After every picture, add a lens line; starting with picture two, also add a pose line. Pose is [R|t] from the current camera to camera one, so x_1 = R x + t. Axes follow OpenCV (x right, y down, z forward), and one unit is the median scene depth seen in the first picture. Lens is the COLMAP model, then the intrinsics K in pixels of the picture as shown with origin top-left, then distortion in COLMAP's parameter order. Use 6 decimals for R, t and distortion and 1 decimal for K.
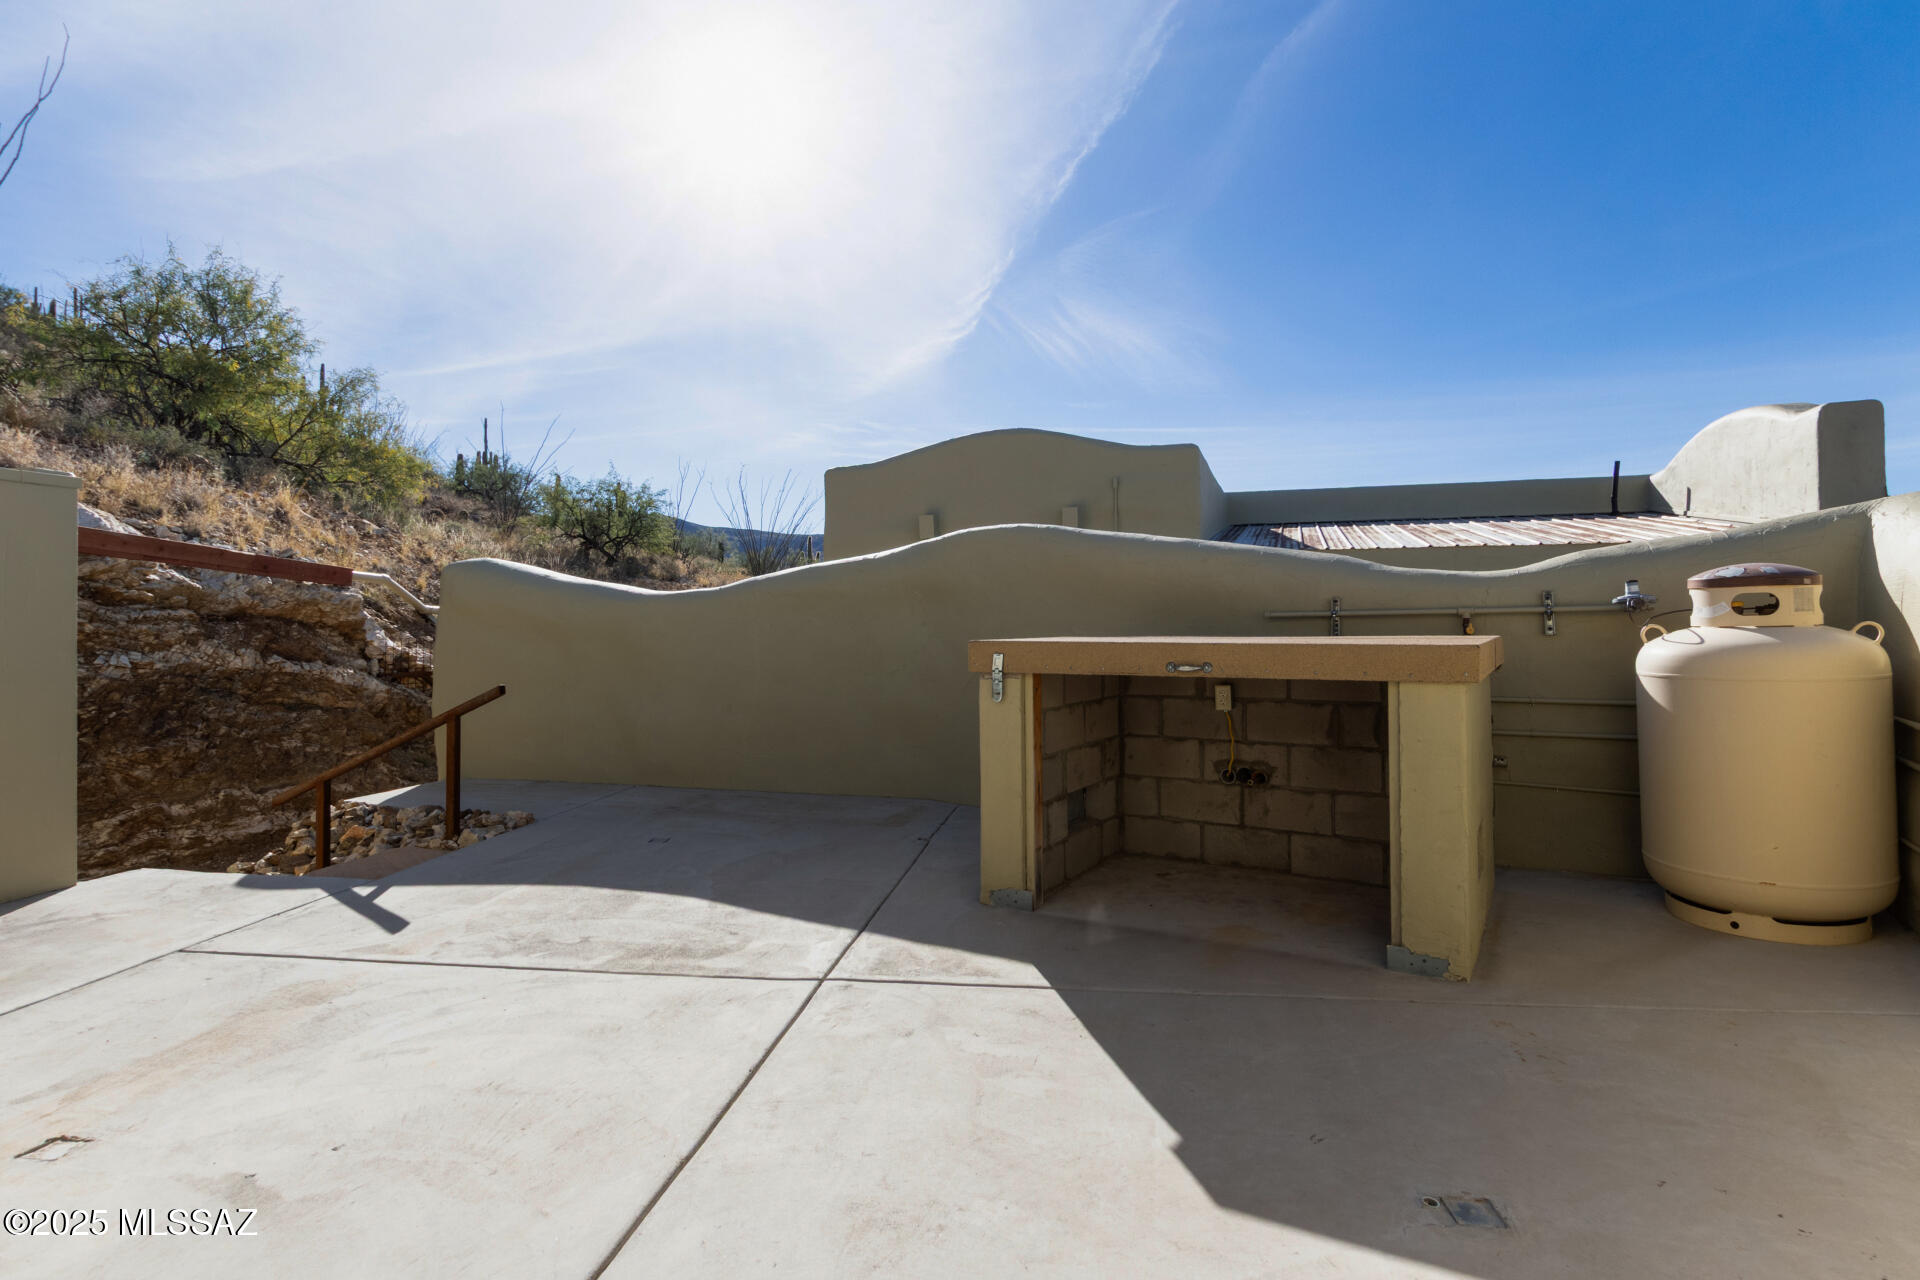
lens RADIAL K [[917.9, 0, 976.7], [0, 917.9, 622.3], [0, 0, 1]] dist [0.017023, -0.000344]
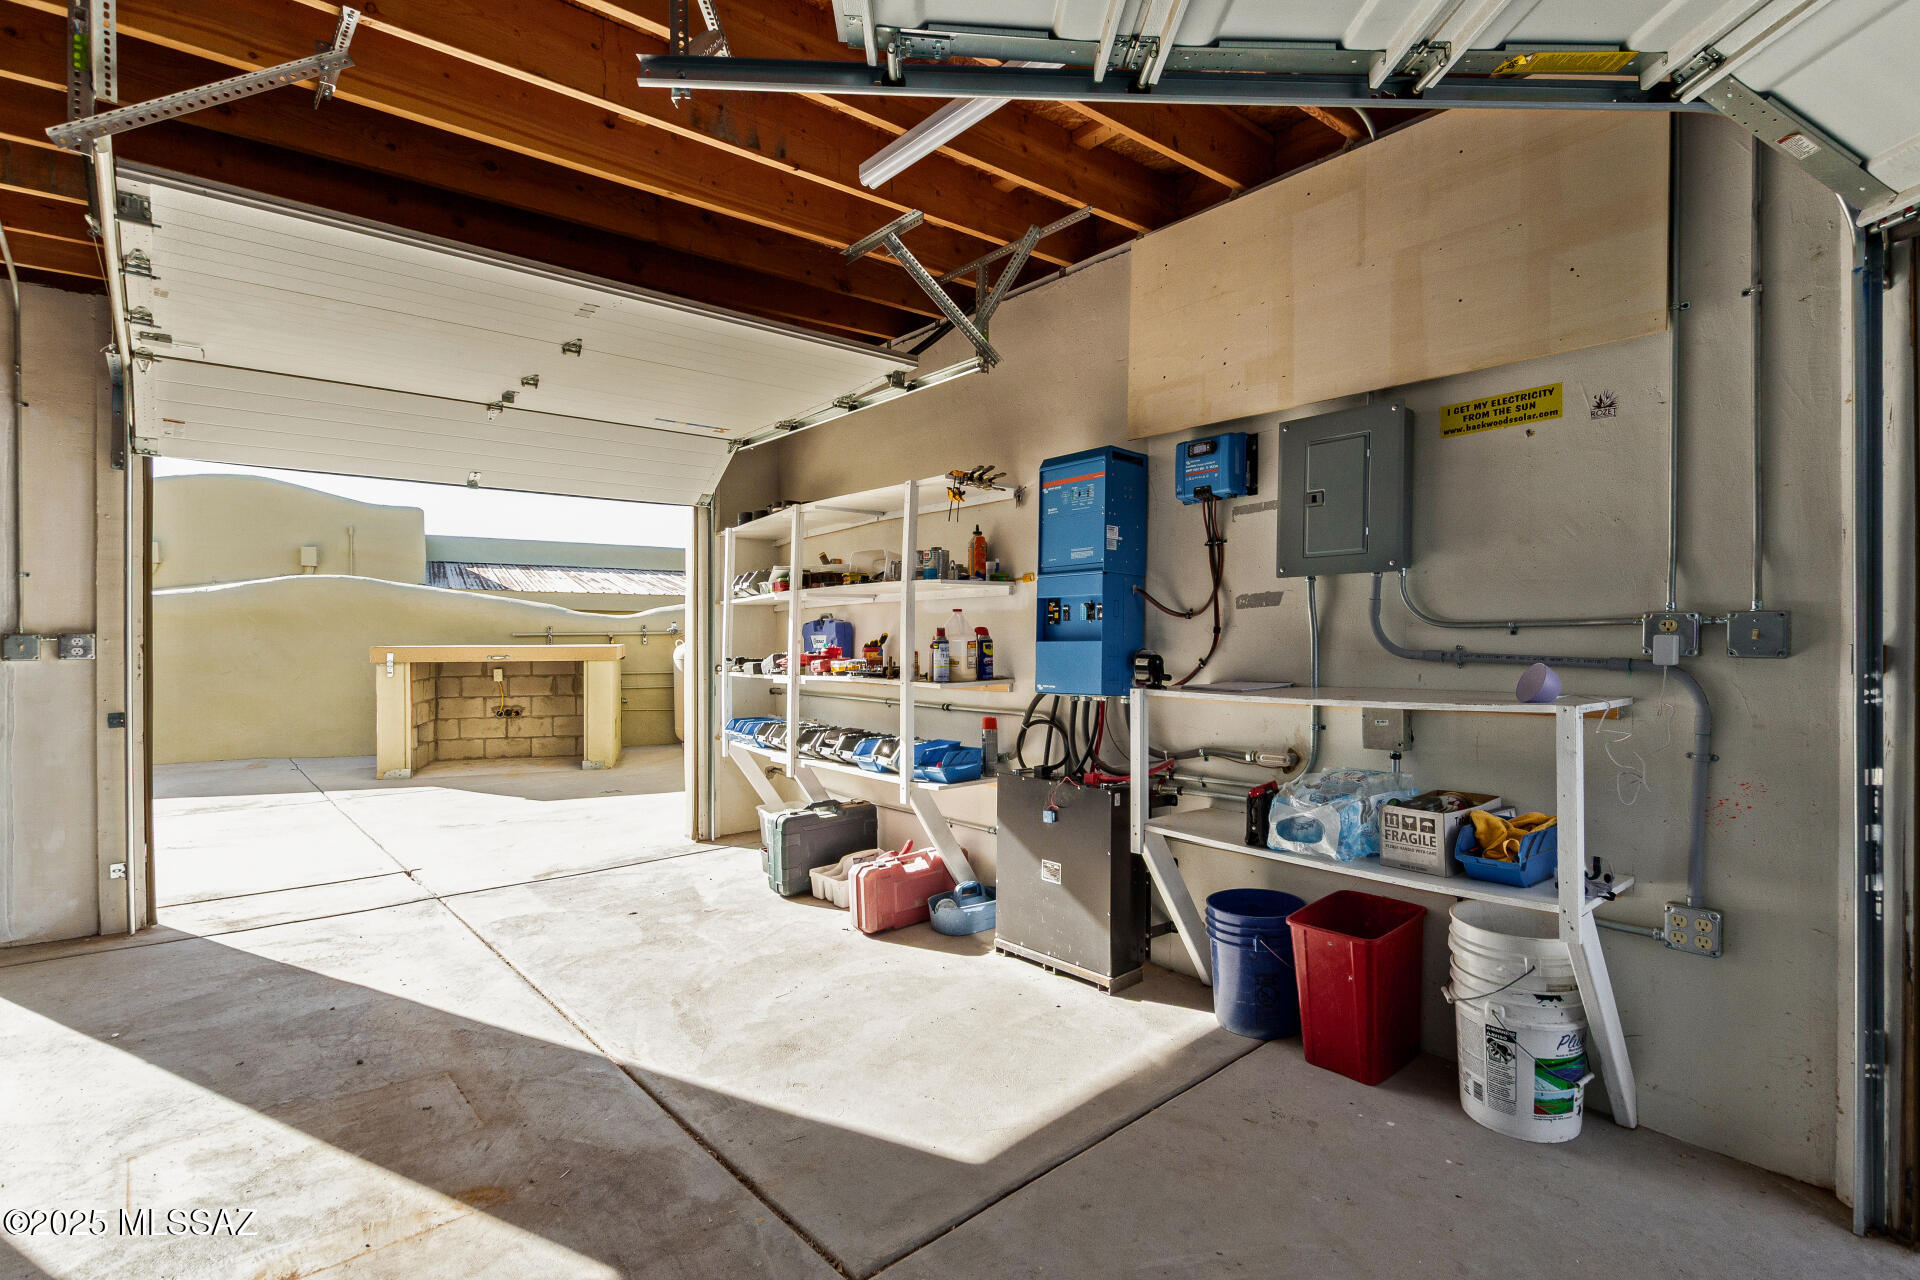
lens RADIAL K [[917.9, 0, 975.4], [0, 917.9, 632.9], [0, 0, 1]] dist [0.017023, -0.000344]
pose [[0.640745, 0.010109, 0.767687, -0.620477], [-0.004565, 0.999946, -0.009358, 0.002877], [-0.767740, 0.002492, 0.640756, -1.115547]]
